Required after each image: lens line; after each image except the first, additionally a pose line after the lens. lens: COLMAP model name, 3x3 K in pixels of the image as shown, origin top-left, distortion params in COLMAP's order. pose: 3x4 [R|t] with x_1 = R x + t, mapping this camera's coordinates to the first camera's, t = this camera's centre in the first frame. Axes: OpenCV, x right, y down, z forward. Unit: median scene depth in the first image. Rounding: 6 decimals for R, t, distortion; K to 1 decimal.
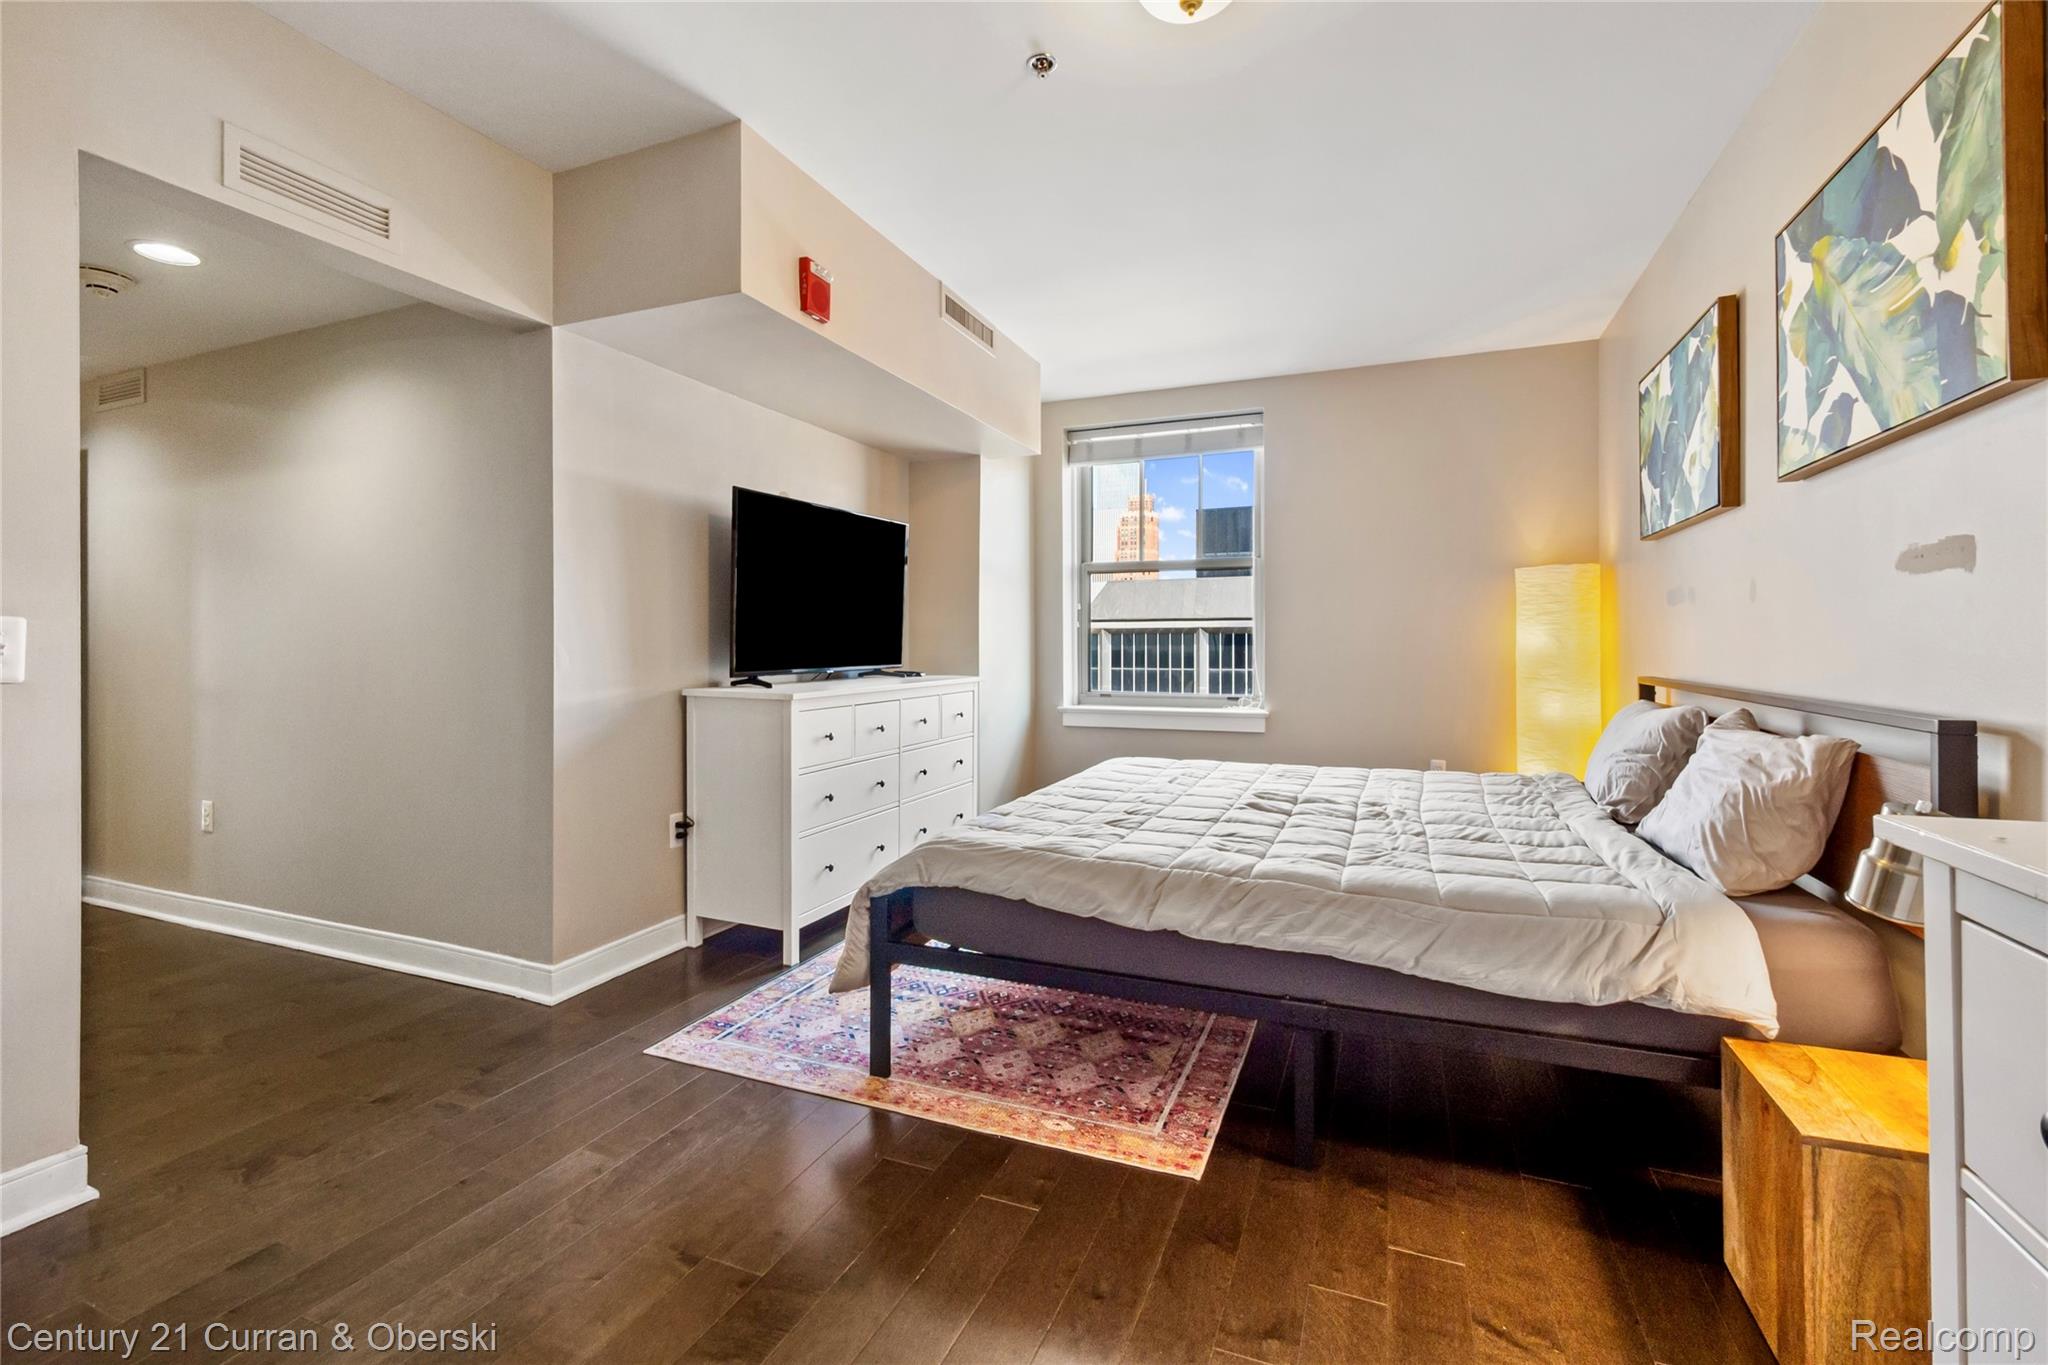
lens RADIAL K [[894.5, 0, 1011.7], [0, 894.5, 666.9], [0, 0, 1]] dist [0.001678, -0.000107]
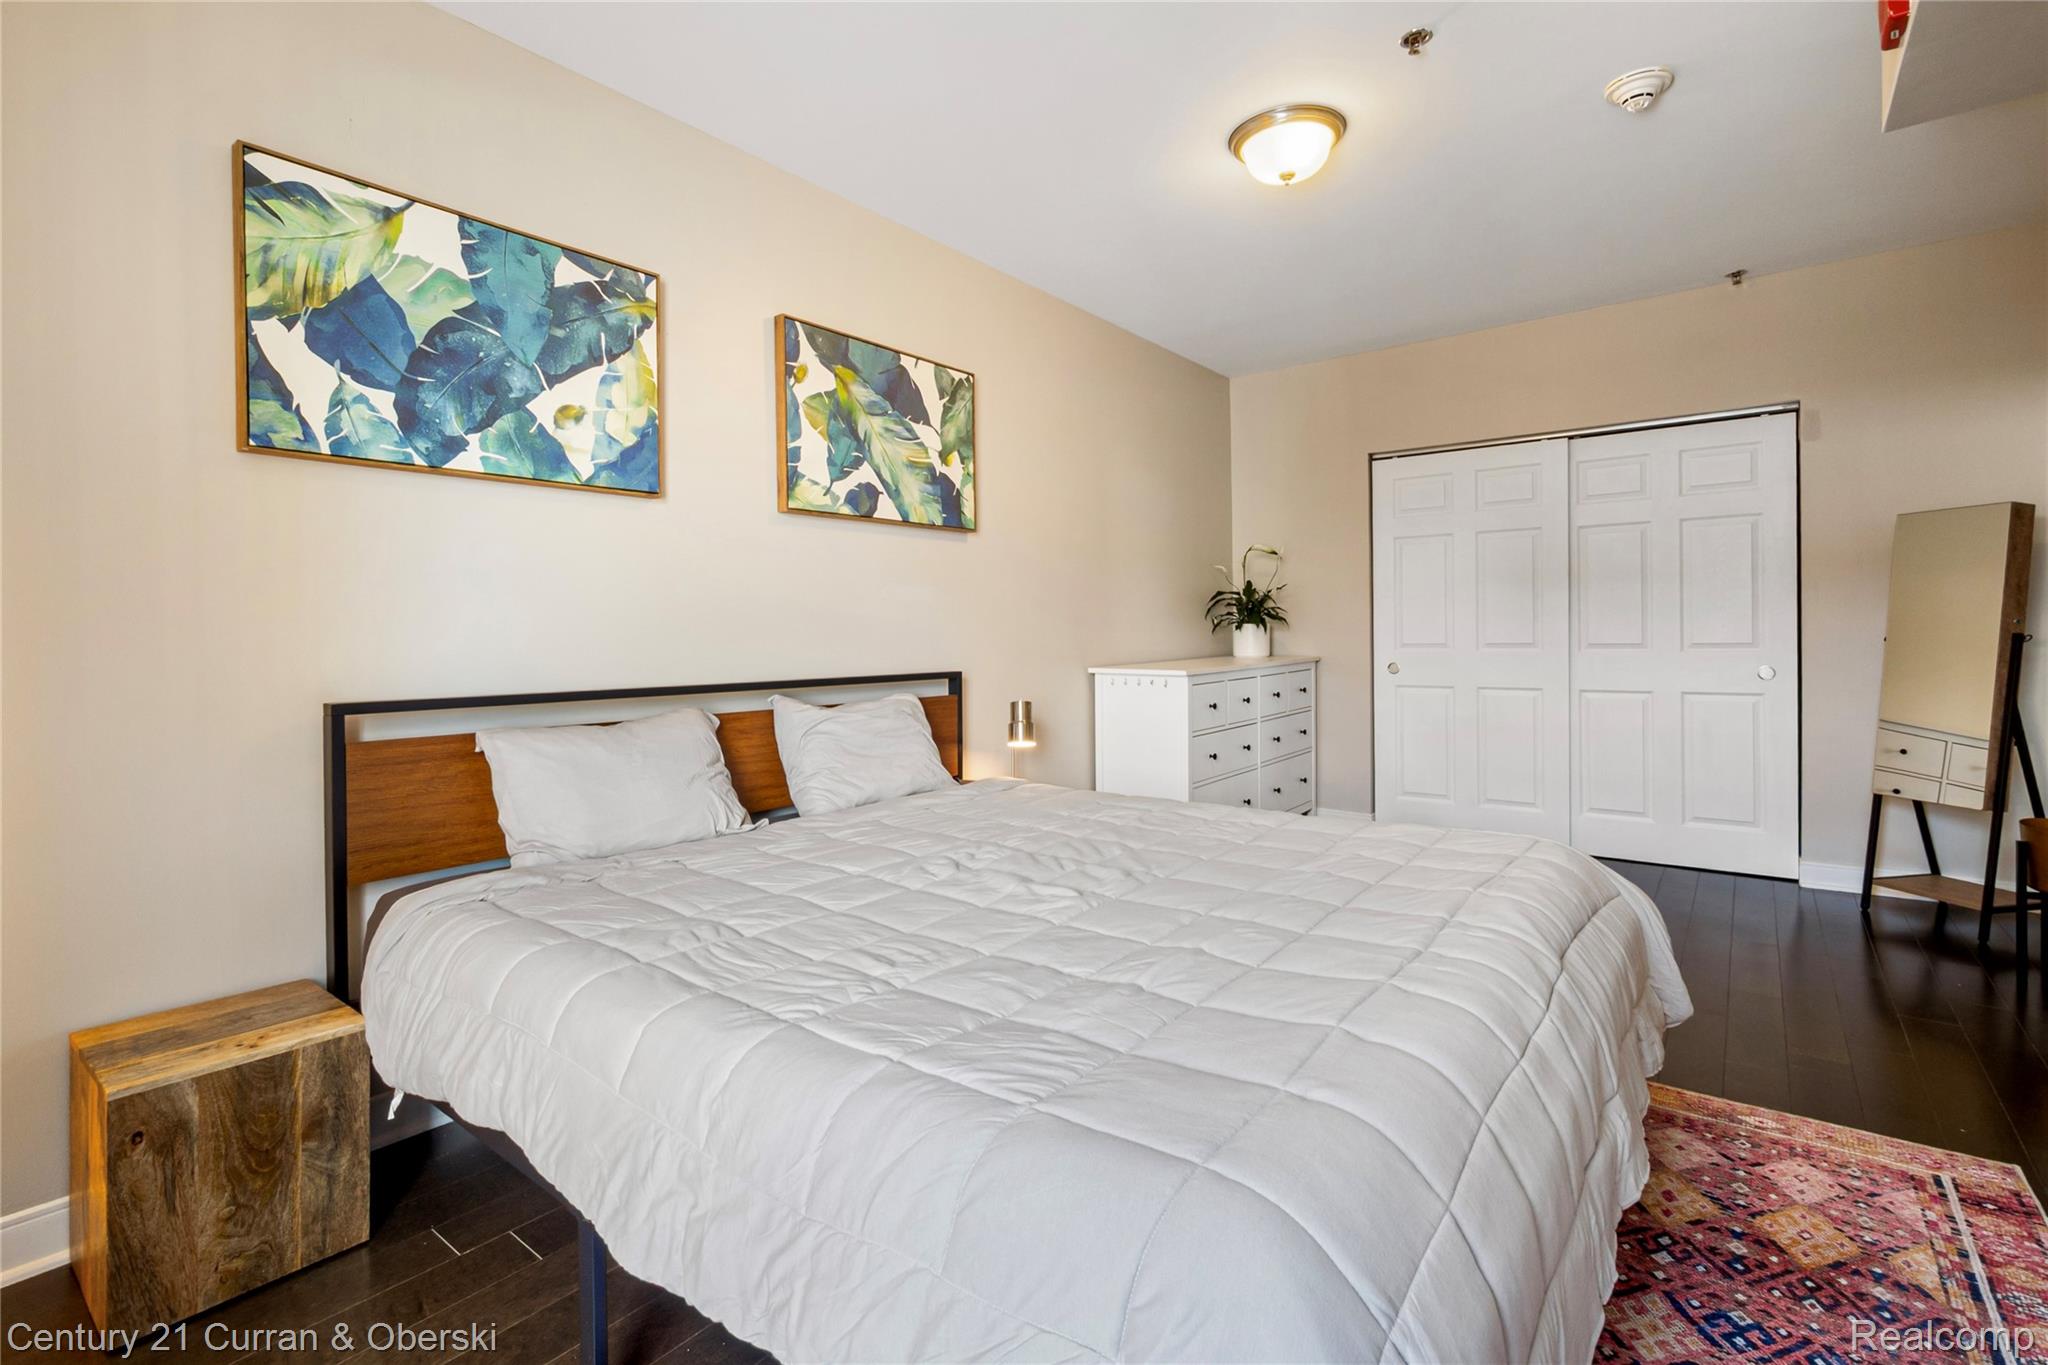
lens RADIAL K [[944.9, 0, 1014.0], [0, 944.9, 645.8], [0, 0, 1]] dist [0.000167, 0.000174]
pose [[-0.966551, 0.016141, 0.255965, 0.226271], [0.025342, 0.999144, 0.032687, -0.056283], [-0.255218, 0.038080, -0.966133, 2.366058]]
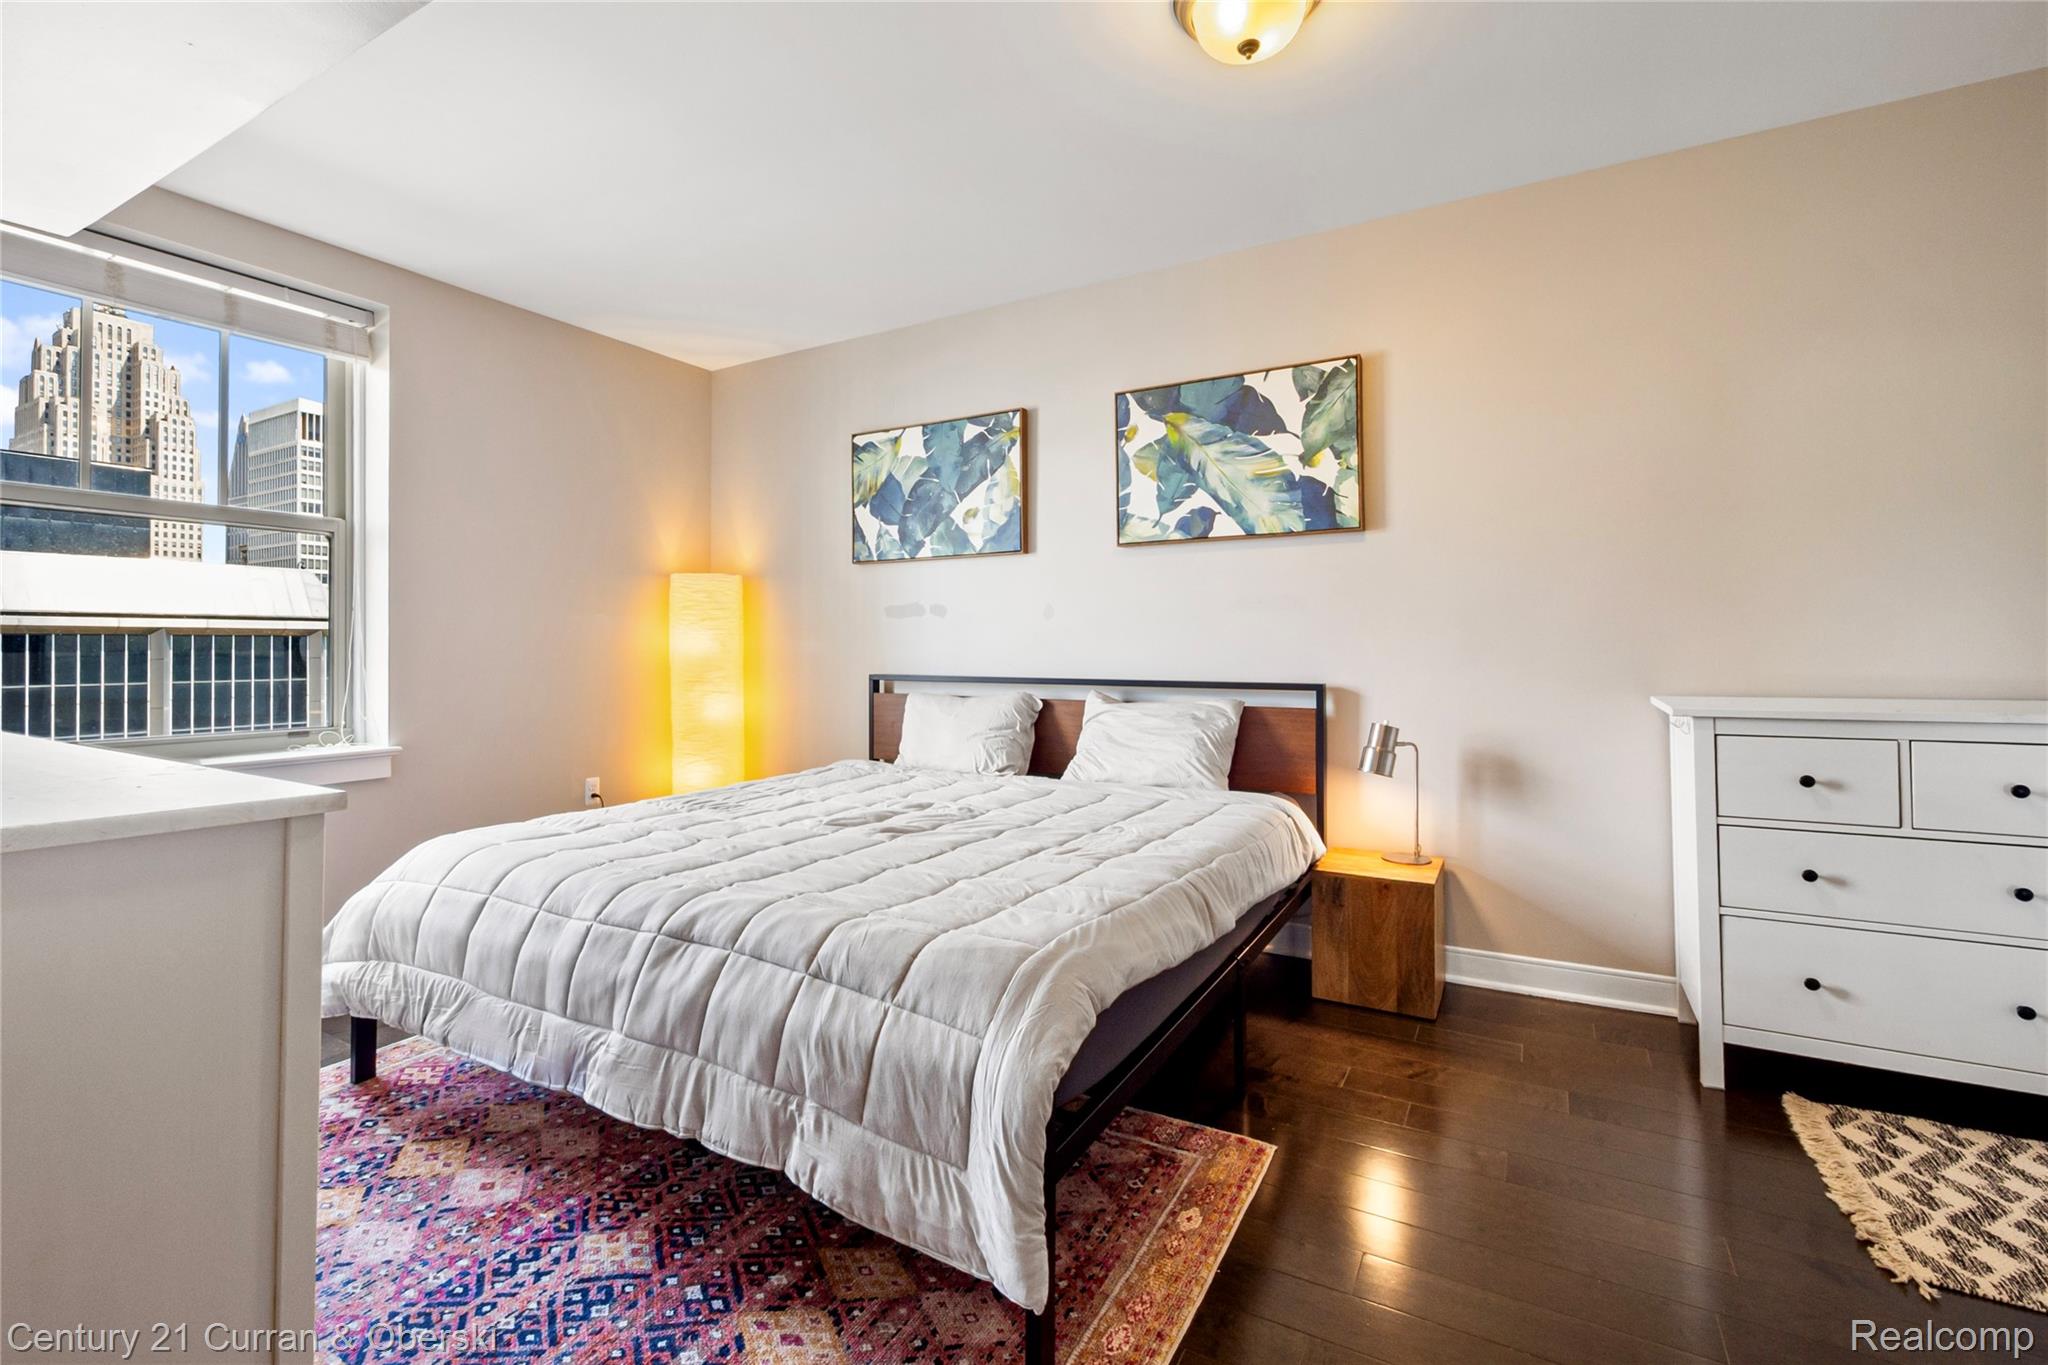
lens RADIAL K [[905.8, 0, 996.7], [0, 905.8, 646.6], [0, 0, 1]] dist [-0.009420, 0.000015]
pose [[0.127729, 0.010299, 0.991756, -0.826345], [0.022305, 0.999663, -0.013254, -0.011943], [-0.991558, 0.023814, 0.127456, 1.084684]]
